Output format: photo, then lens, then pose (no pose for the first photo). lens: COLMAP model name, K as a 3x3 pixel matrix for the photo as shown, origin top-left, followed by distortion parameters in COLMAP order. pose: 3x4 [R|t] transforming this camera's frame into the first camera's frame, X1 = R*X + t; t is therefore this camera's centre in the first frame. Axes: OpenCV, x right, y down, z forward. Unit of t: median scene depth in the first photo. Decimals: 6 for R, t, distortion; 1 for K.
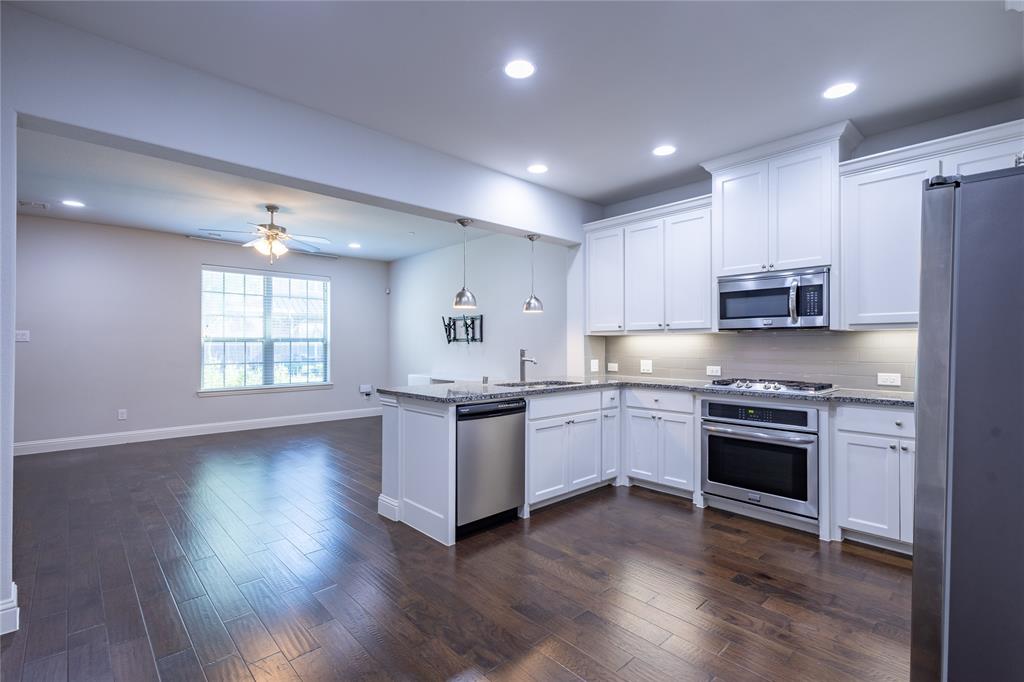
lens RADIAL K [[473.7, 0, 515.6], [0, 473.7, 343.3], [0, 0, 1]] dist [0.012322, -0.003755]
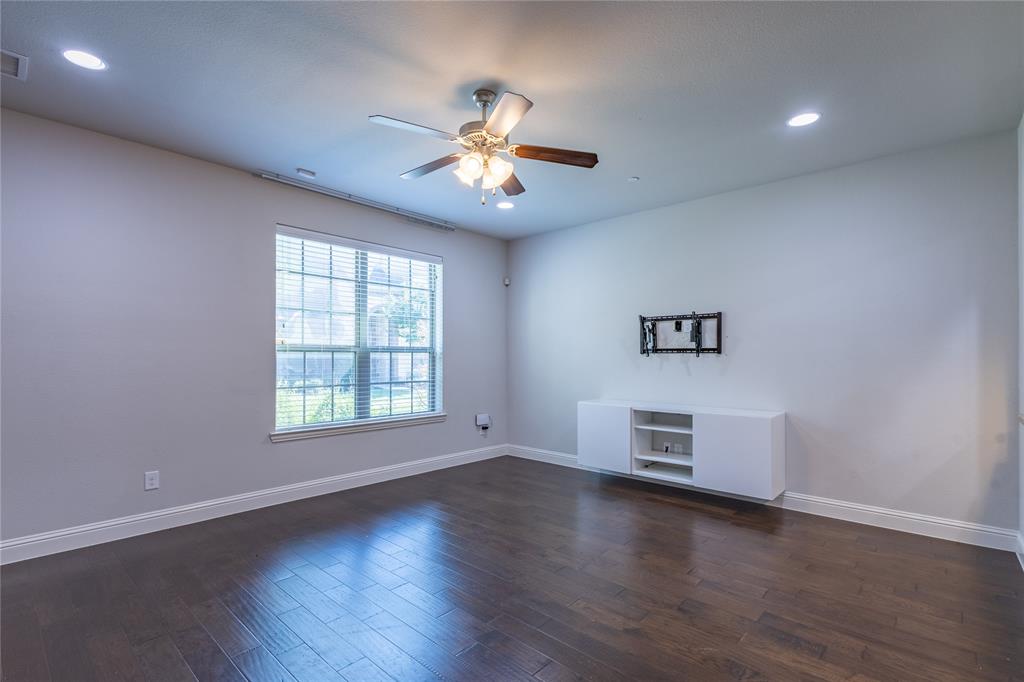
lens RADIAL K [[474.7, 0, 513.0], [0, 474.7, 355.8], [0, 0, 1]] dist [-0.001866, -0.000360]
pose [[0.996733, 0.003410, 0.080700, -0.379585], [-0.003482, 0.999994, 0.000751, 0.000735], [-0.080697, -0.001029, 0.996738, 0.348161]]
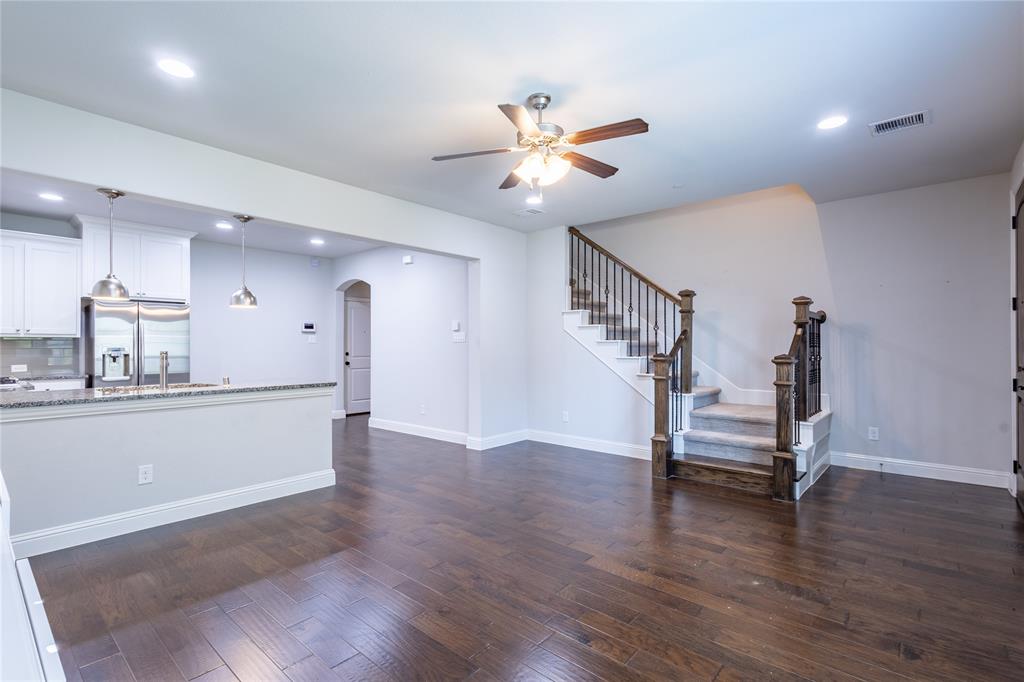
lens RADIAL K [[476.5, 0, 510.2], [0, 476.5, 343.9], [0, 0, 1]] dist [0.013286, -0.000218]
pose [[-0.995689, 0.001614, -0.092739, -0.310485], [0.002371, 0.999965, -0.008058, 0.004257], [0.092723, -0.008243, -0.995658, 1.122385]]
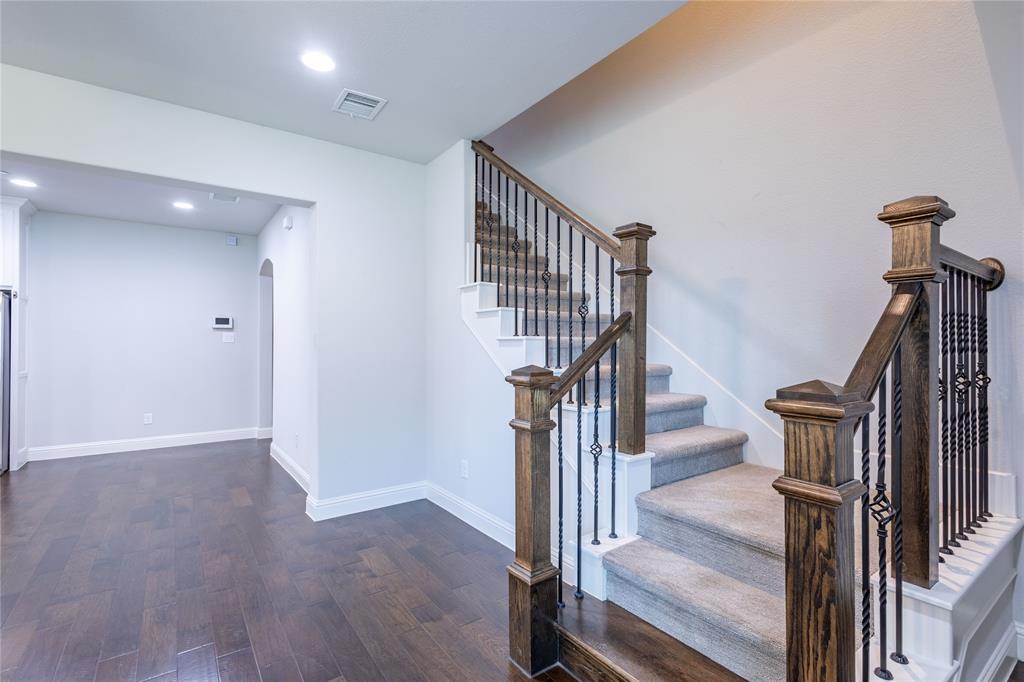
lens RADIAL K [[473.7, 0, 515.6], [0, 473.7, 343.3], [0, 0, 1]] dist [0.012322, -0.003755]
pose [[-0.992072, 0.002585, 0.125644, -0.595512], [0.001689, 0.999972, -0.007237, 0.001385], [-0.125659, -0.006967, -0.992049, 0.769707]]
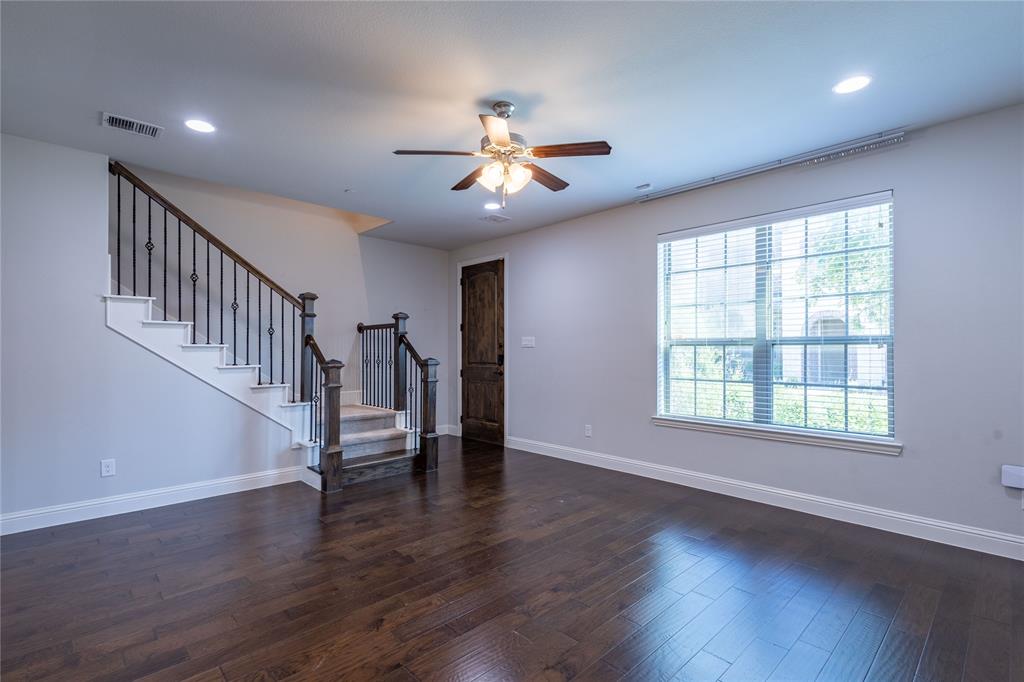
lens RADIAL K [[480.3, 0, 515.5], [0, 480.3, 340.2], [0, 0, 1]] dist [0.013398, -0.000198]
pose [[0.006072, -0.017132, -0.999835, 0.038449], [0.005142, 0.999841, -0.017101, -0.000597], [0.999968, -0.005037, 0.006160, 0.732869]]
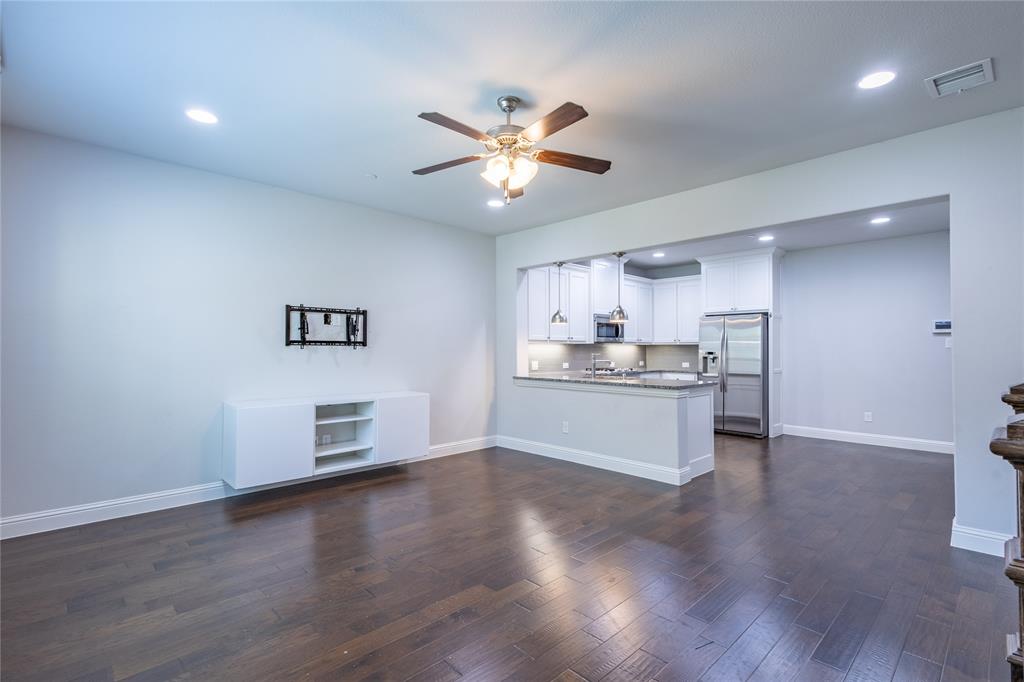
lens RADIAL K [[473.7, 0, 515.6], [0, 473.7, 343.3], [0, 0, 1]] dist [0.012322, -0.003755]
pose [[-0.021128, 0.013082, 0.999691, -0.764547], [-0.007184, 0.999887, -0.013236, 0.000723], [-0.999751, -0.007462, -0.021032, 0.727241]]
